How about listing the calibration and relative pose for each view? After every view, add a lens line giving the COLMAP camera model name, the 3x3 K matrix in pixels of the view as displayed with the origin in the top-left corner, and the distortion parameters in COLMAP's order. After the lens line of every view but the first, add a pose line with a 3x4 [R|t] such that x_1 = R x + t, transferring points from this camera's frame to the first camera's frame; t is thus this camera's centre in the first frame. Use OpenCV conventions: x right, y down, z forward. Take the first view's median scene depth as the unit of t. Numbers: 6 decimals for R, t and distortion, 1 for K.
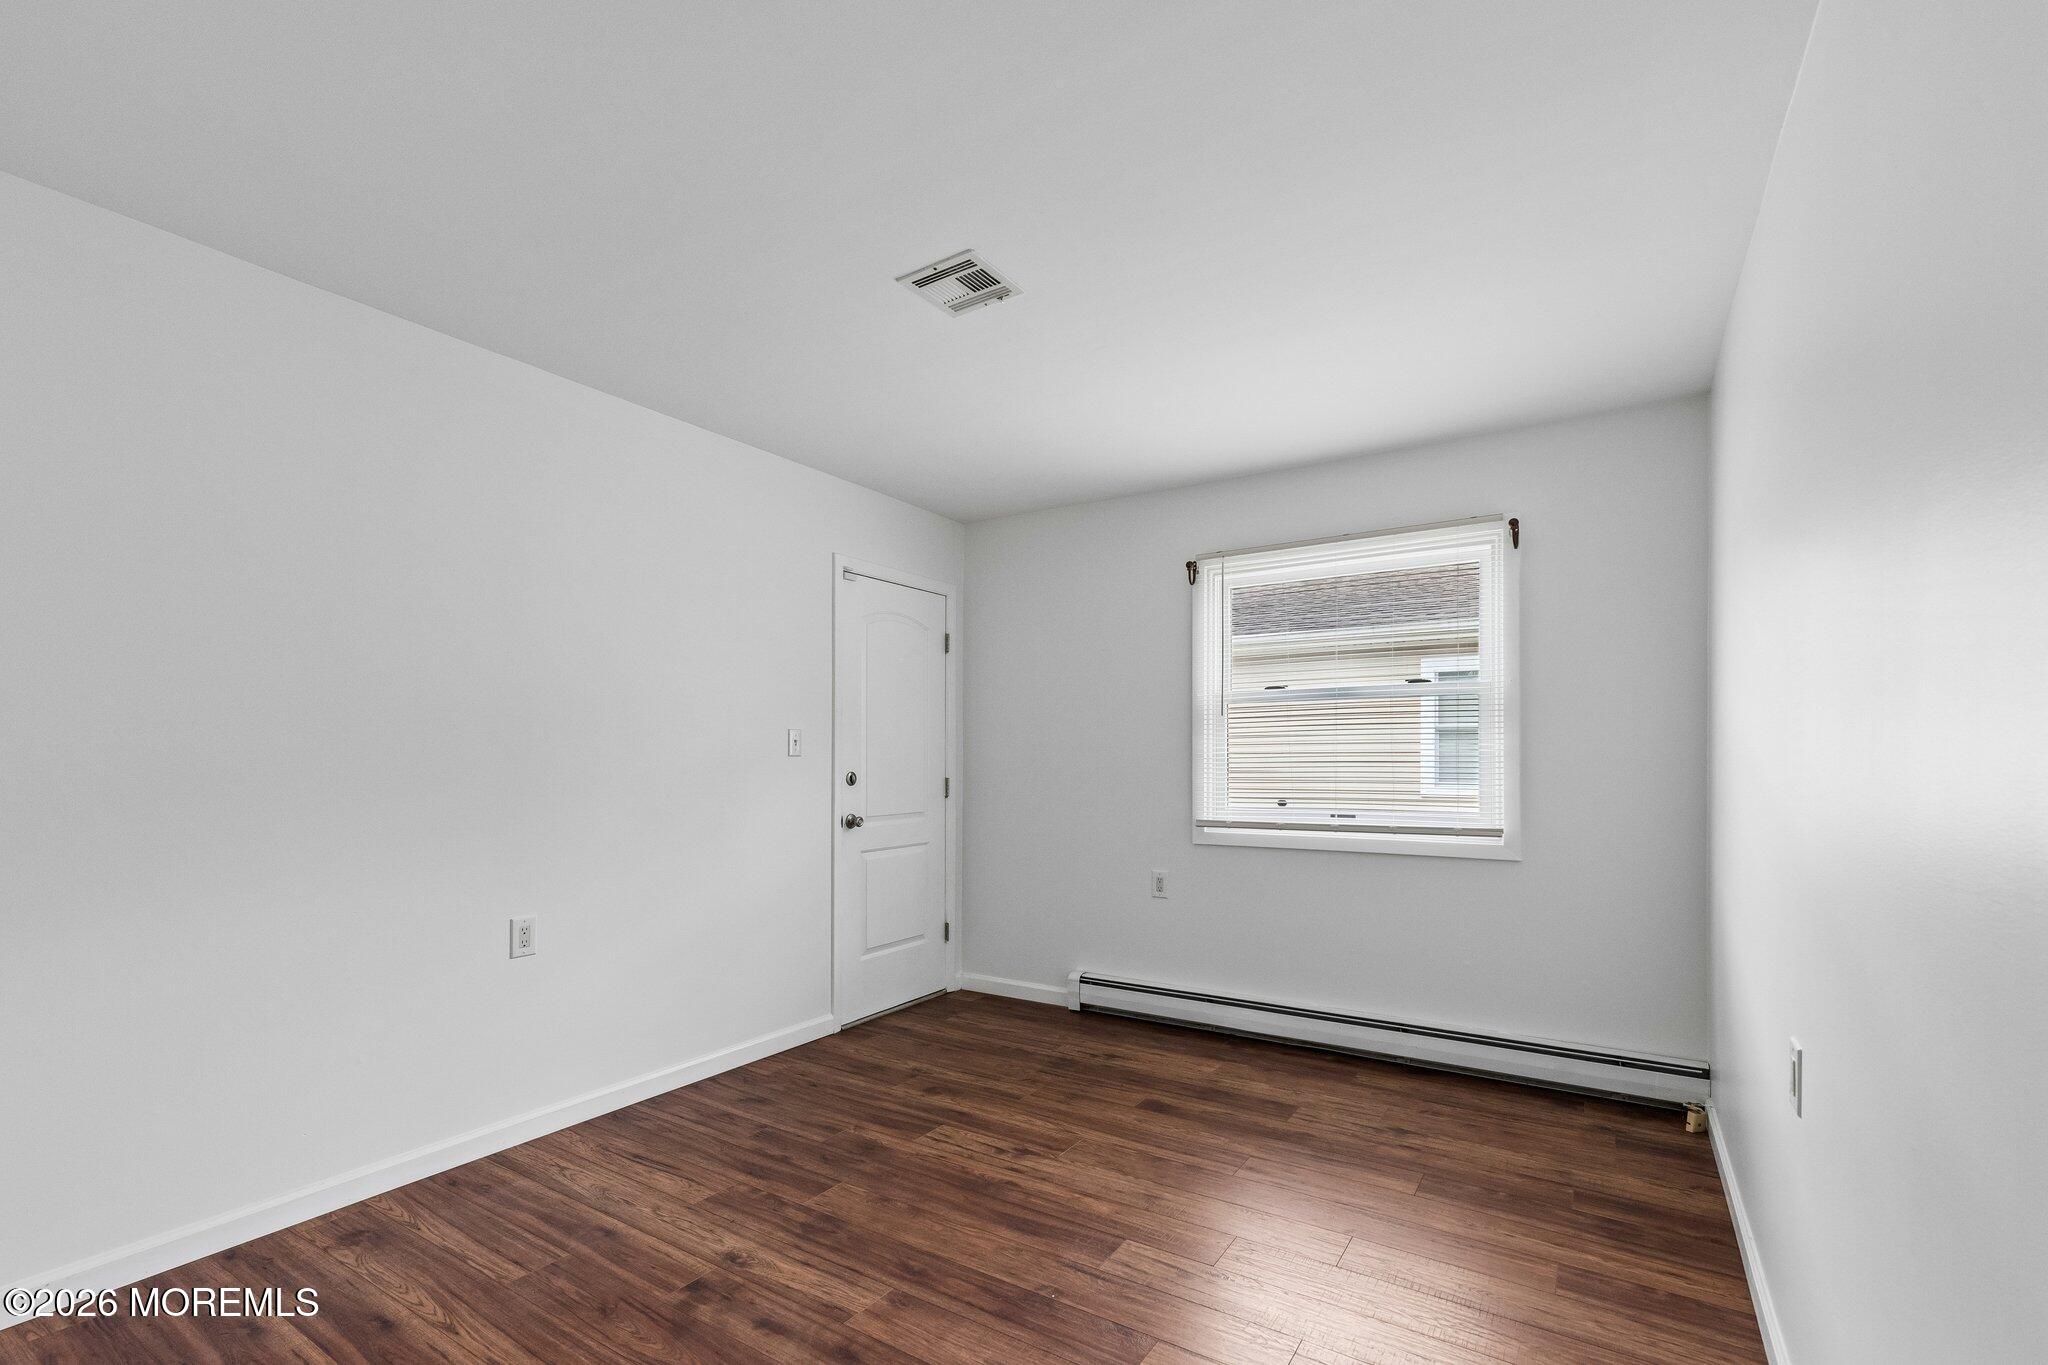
lens RADIAL K [[905.8, 0, 1026.0], [0, 905.8, 737.2], [0, 0, 1]] dist [0.000976, -0.000210]
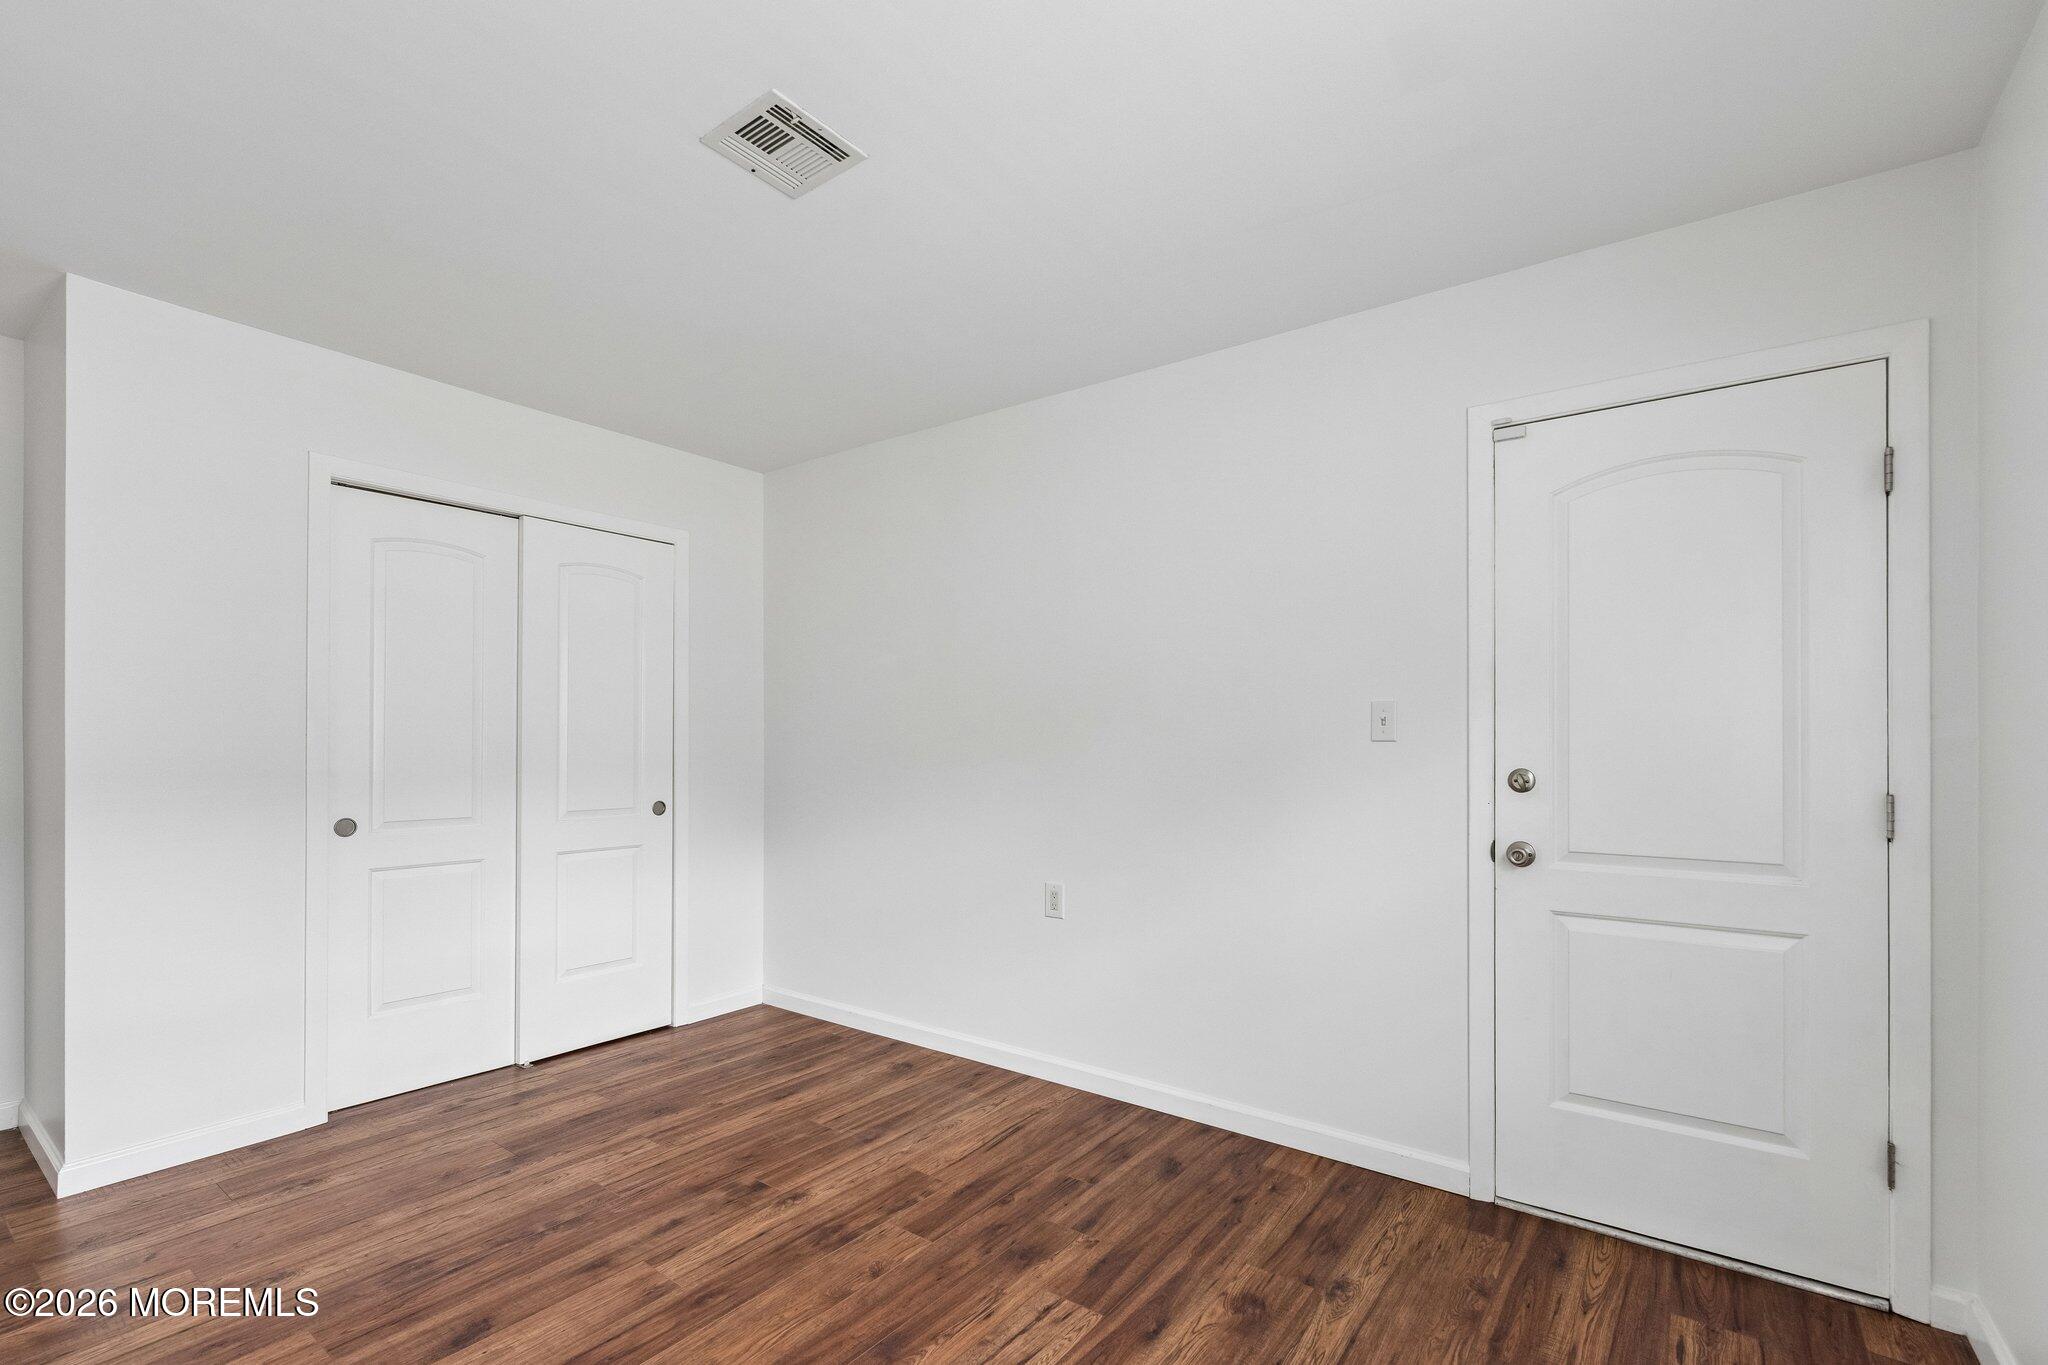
lens RADIAL K [[905.8, 0, 1026.0], [0, 905.8, 737.2], [0, 0, 1]] dist [0.000976, -0.000210]
pose [[-0.068203, -0.008553, -0.997635, 0.670350], [0.019563, 0.999760, -0.009909, 0.029630], [0.997480, -0.020192, -0.068019, 1.206340]]
